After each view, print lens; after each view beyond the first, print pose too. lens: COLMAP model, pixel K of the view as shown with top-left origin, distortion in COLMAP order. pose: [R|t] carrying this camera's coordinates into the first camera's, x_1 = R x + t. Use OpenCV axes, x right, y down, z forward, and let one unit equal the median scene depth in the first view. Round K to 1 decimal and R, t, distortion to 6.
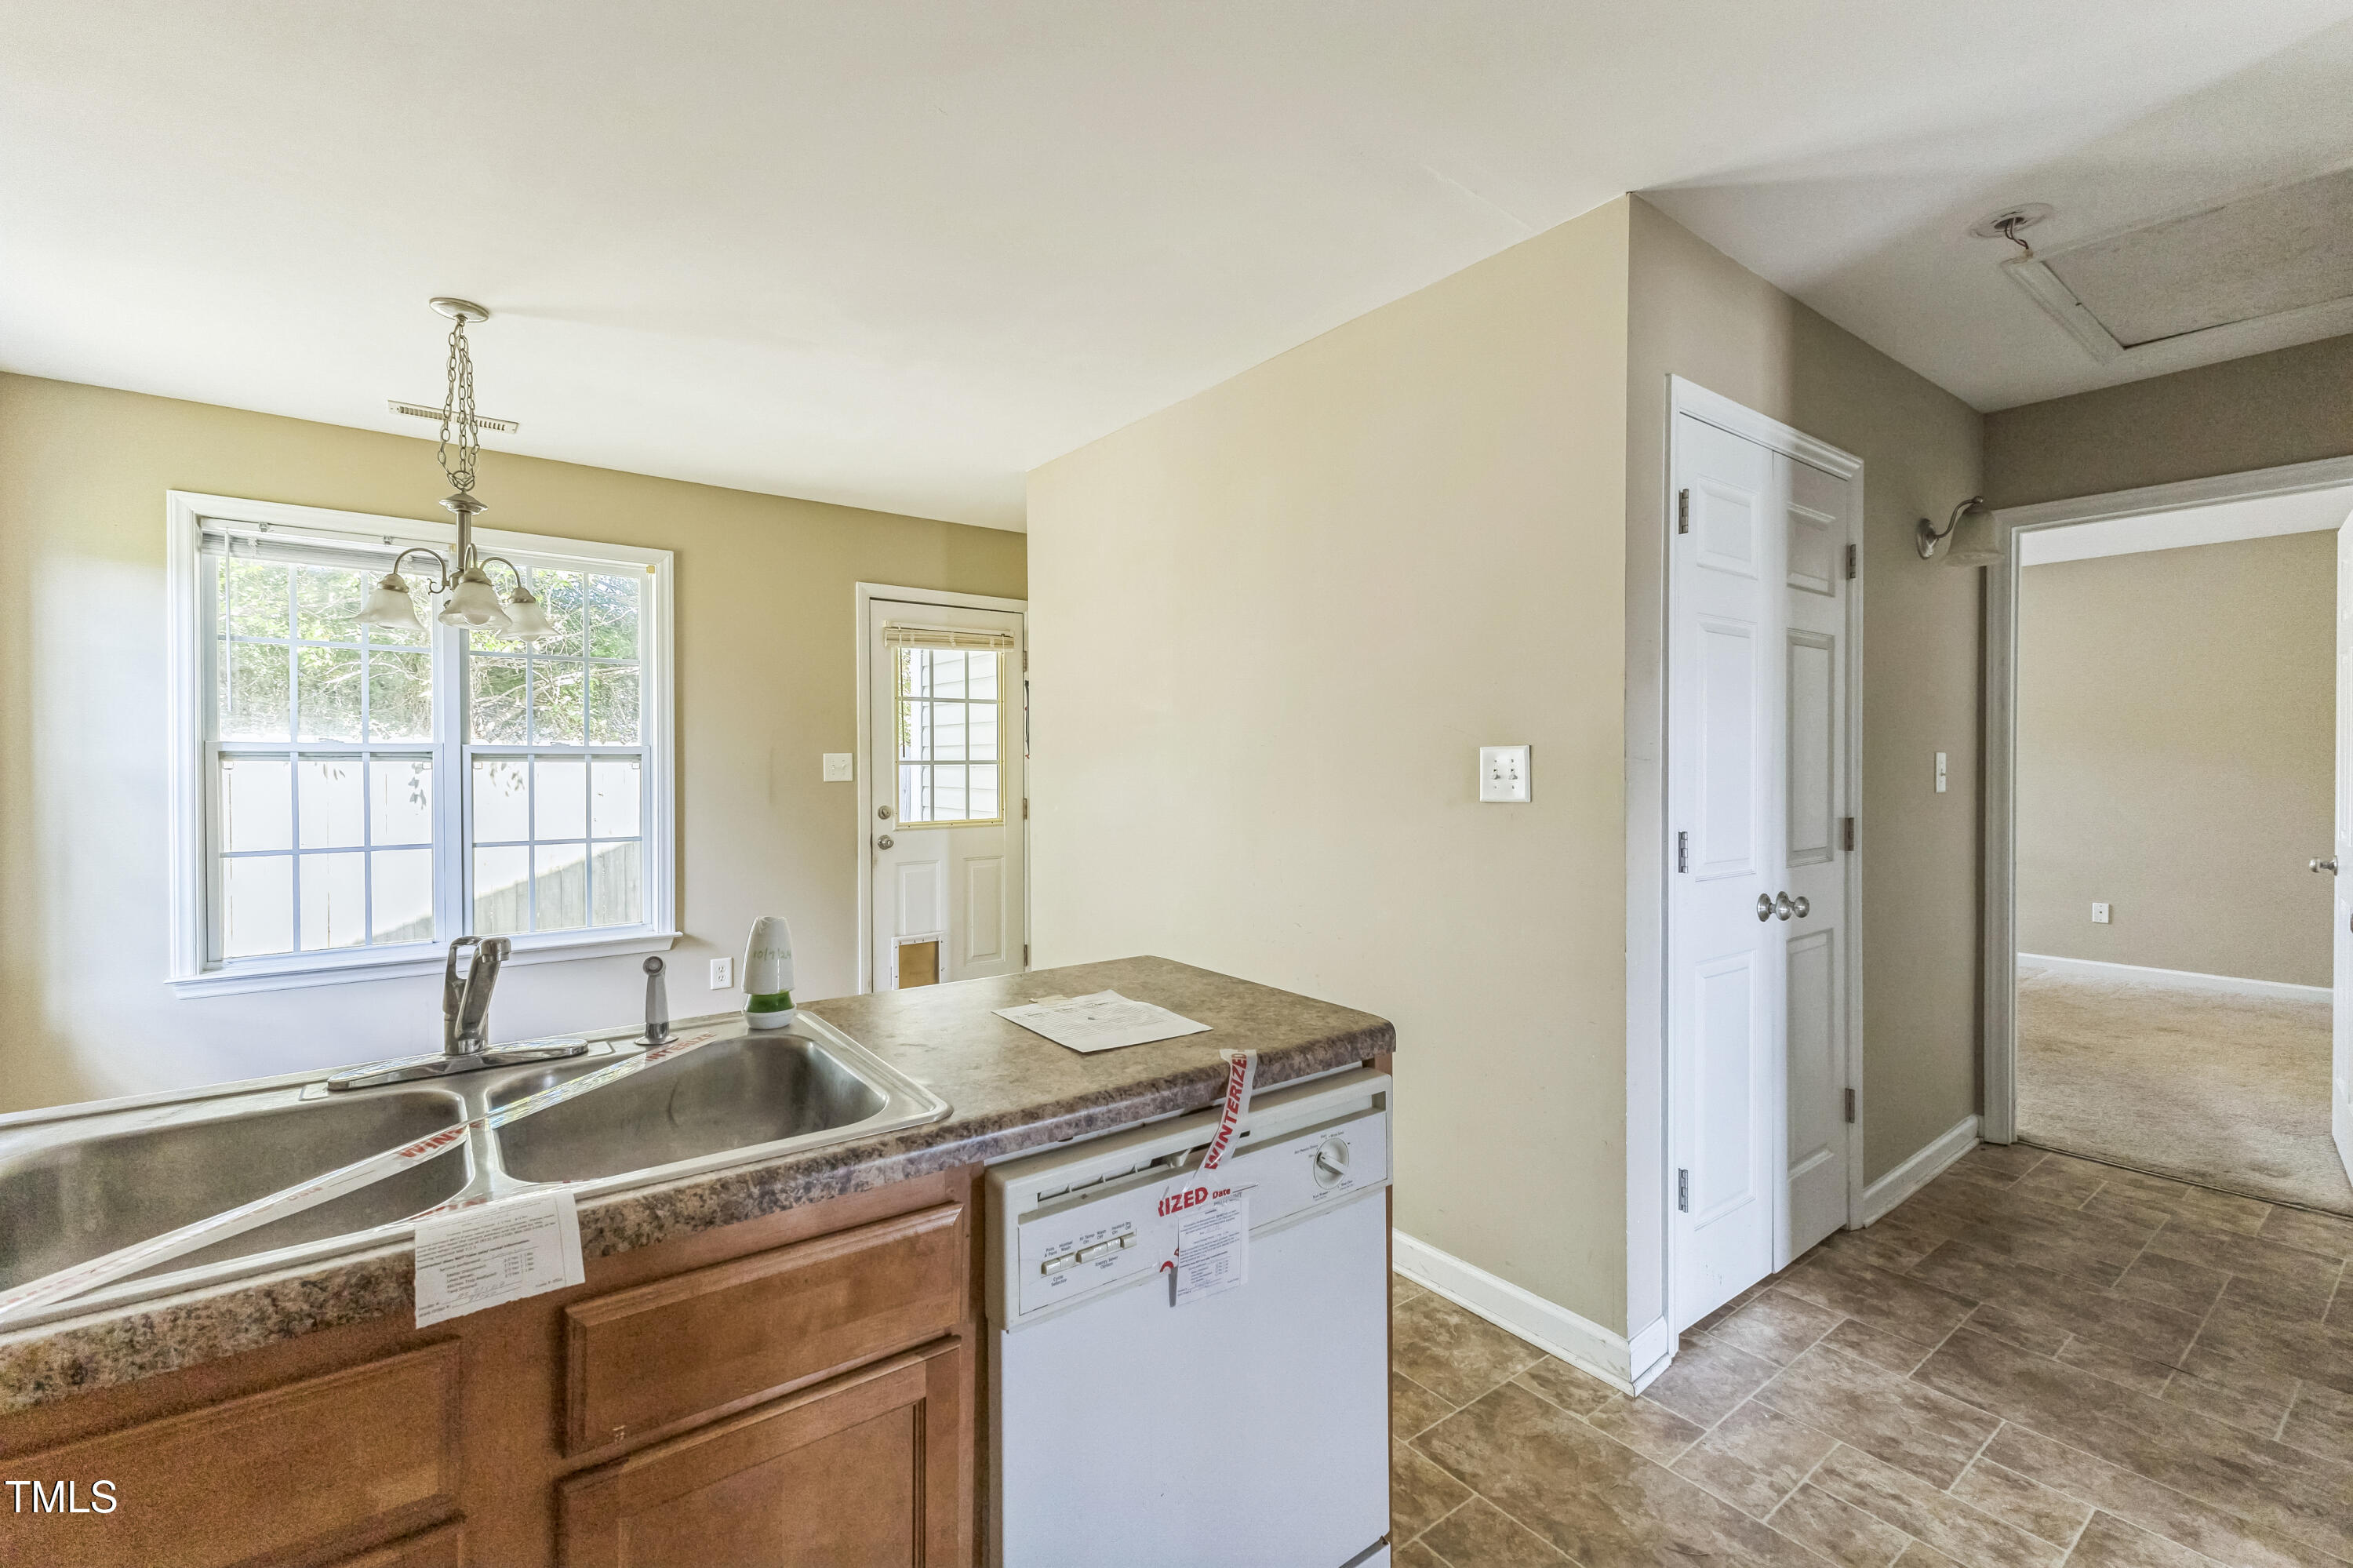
lens RADIAL K [[1027.6, 0, 1180.9], [0, 1027.6, 776.1], [0, 0, 1]] dist [0.022281, -0.000265]
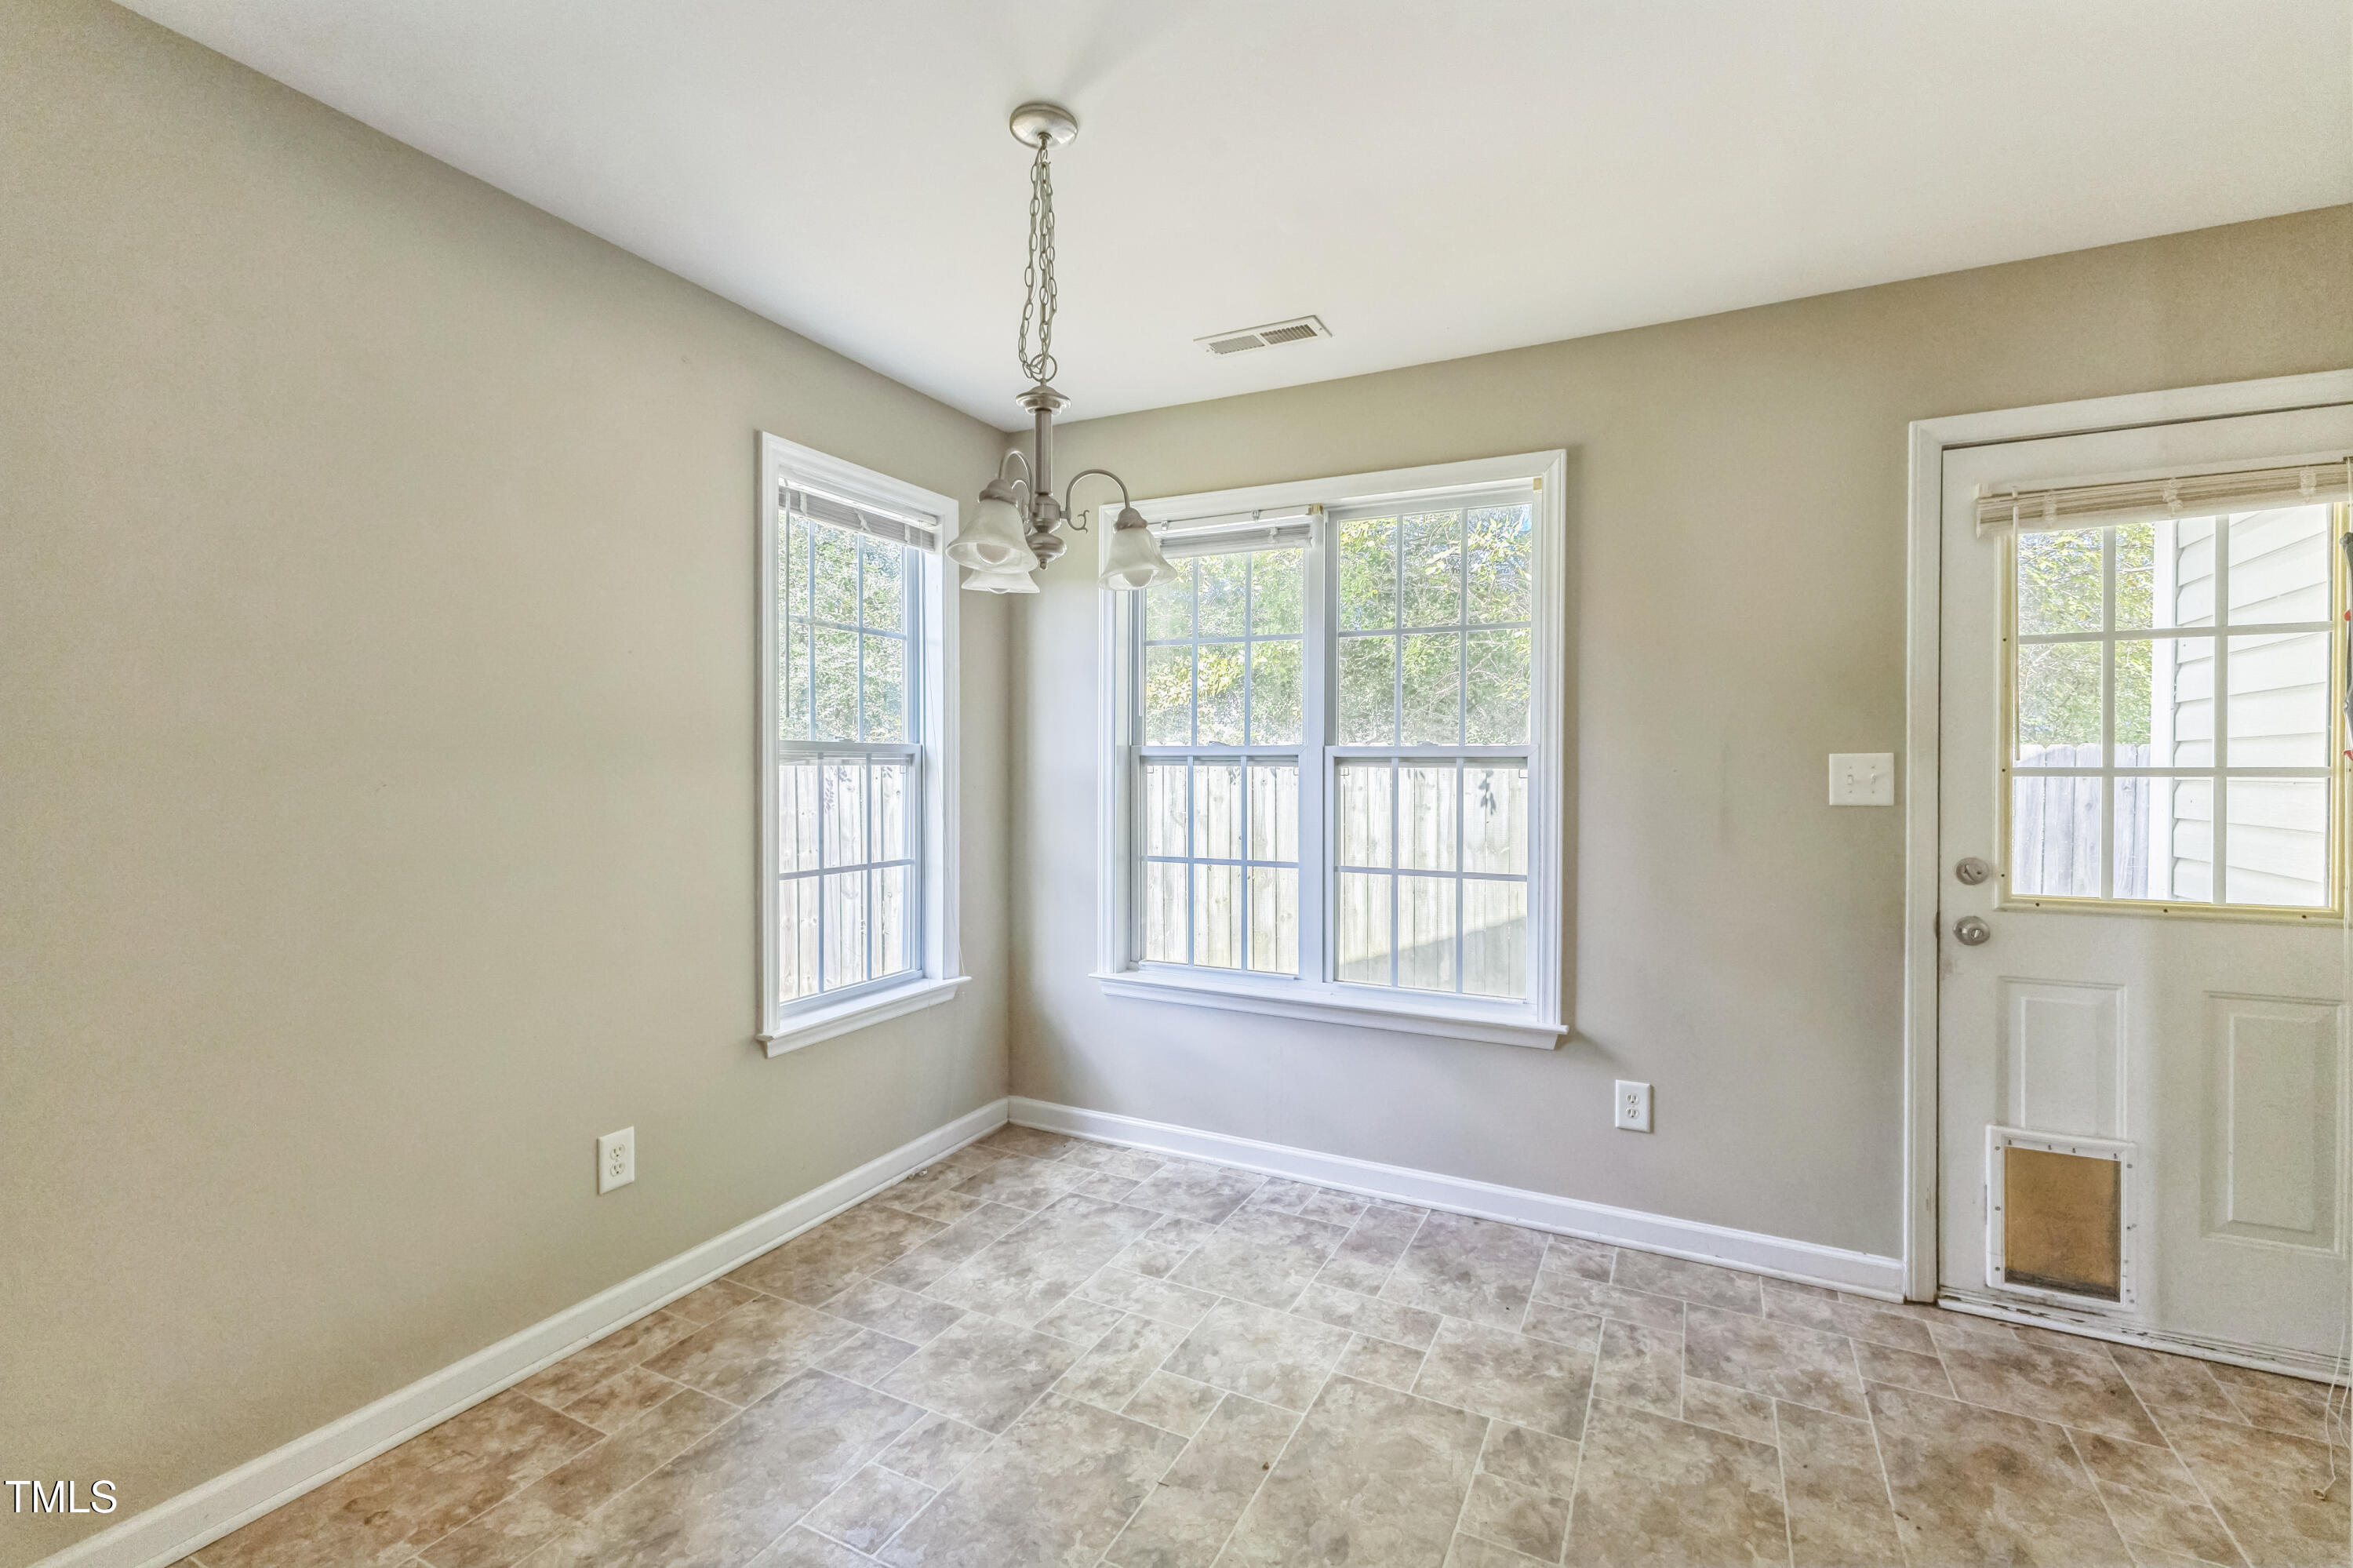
lens RADIAL K [[1027.6, 0, 1180.9], [0, 1027.6, 776.1], [0, 0, 1]] dist [0.022281, -0.000265]
pose [[0.449264, 0.010993, -0.893331, -0.010673], [-0.017512, 0.999841, 0.003497, -0.006662], [0.893227, 0.014074, 0.449385, 0.485475]]
